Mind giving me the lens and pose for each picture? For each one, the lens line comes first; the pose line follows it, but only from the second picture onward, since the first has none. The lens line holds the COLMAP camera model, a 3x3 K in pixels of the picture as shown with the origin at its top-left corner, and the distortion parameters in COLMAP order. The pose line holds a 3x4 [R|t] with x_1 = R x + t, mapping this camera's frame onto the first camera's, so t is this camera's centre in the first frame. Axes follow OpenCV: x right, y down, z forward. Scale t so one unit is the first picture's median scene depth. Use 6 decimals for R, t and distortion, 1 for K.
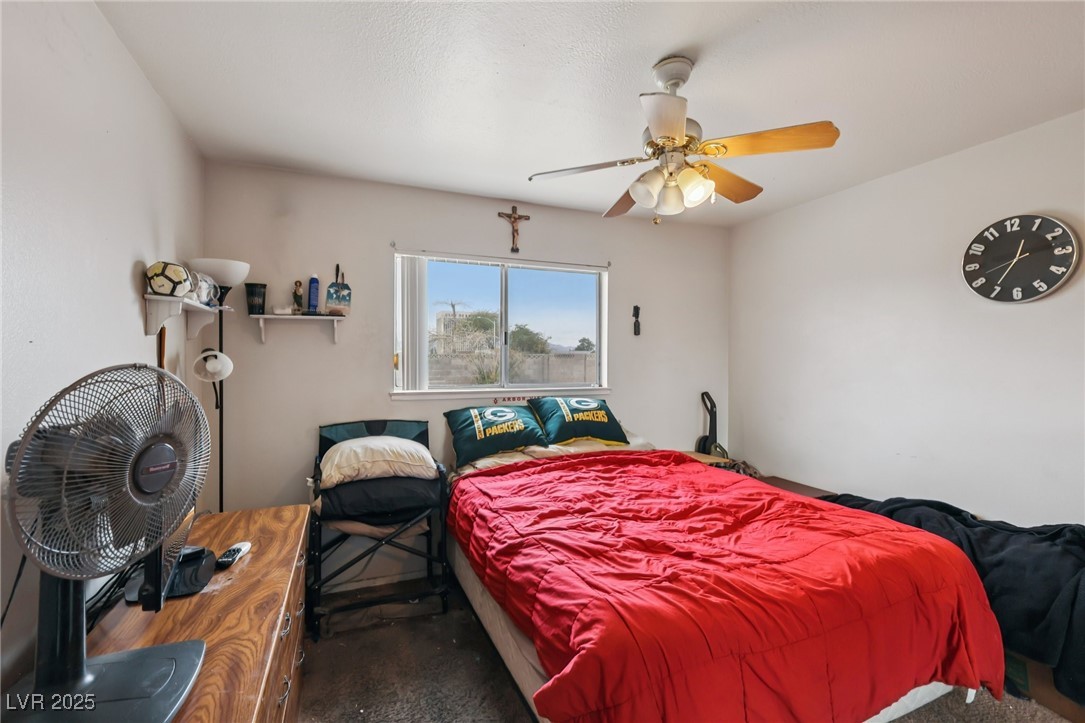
lens RADIAL K [[485.7, 0, 543.6], [0, 485.7, 360.7], [0, 0, 1]] dist [0.008526, -0.000686]
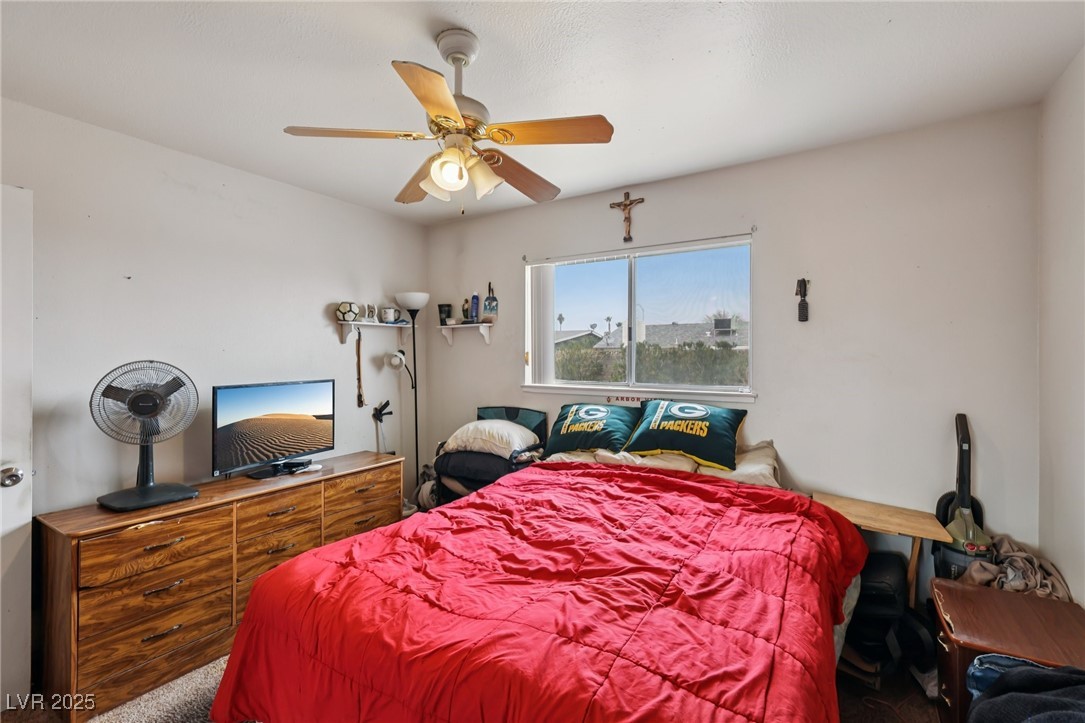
lens RADIAL K [[485.7, 0, 539.1], [0, 485.7, 359.3], [0, 0, 1]] dist [0.008526, -0.000686]
pose [[0.571313, 0.004627, -0.820719, 0.665877], [-0.000118, 0.999985, 0.005555, -0.002925], [0.820732, -0.003076, 0.571305, 0.358701]]
